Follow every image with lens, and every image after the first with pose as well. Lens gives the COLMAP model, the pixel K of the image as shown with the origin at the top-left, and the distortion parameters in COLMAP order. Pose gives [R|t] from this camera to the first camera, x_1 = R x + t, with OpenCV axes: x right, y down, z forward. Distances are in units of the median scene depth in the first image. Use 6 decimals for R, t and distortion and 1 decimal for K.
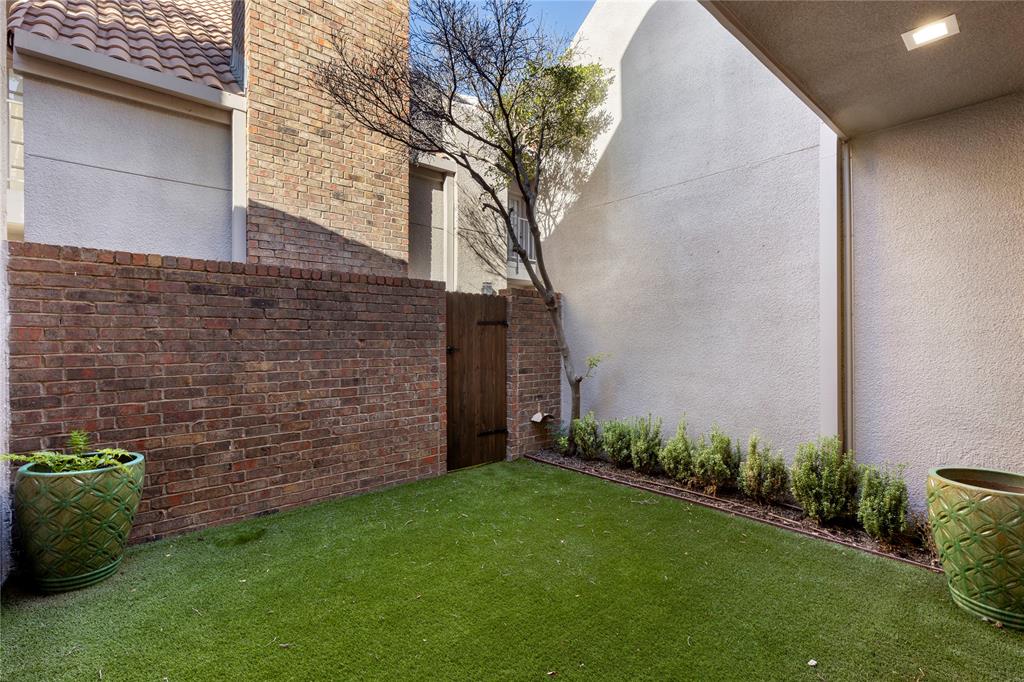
lens RADIAL K [[462.1, 0, 514.5], [0, 462.1, 343.9], [0, 0, 1]] dist [0.004470, -0.000501]
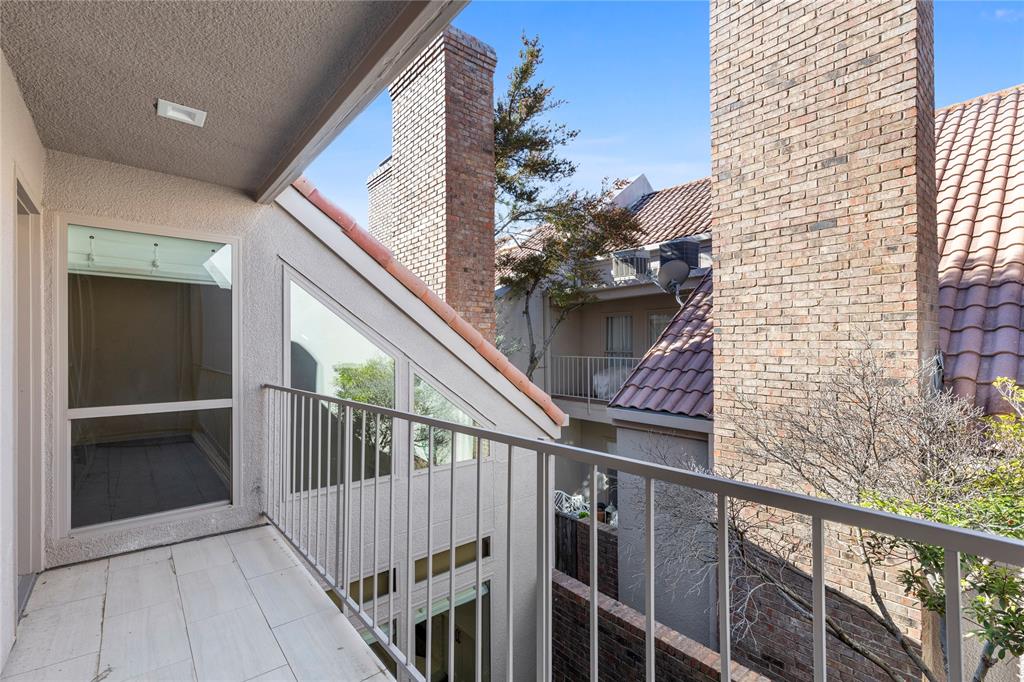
lens RADIAL K [[462.1, 0, 509.6], [0, 462.1, 343.9], [0, 0, 1]] dist [0.004470, -0.000501]
pose [[-0.017993, -0.012139, -0.999764, 0.547110], [-0.012026, 0.999857, -0.011923, -0.680447], [0.999766, 0.011808, -0.018136, 0.493880]]
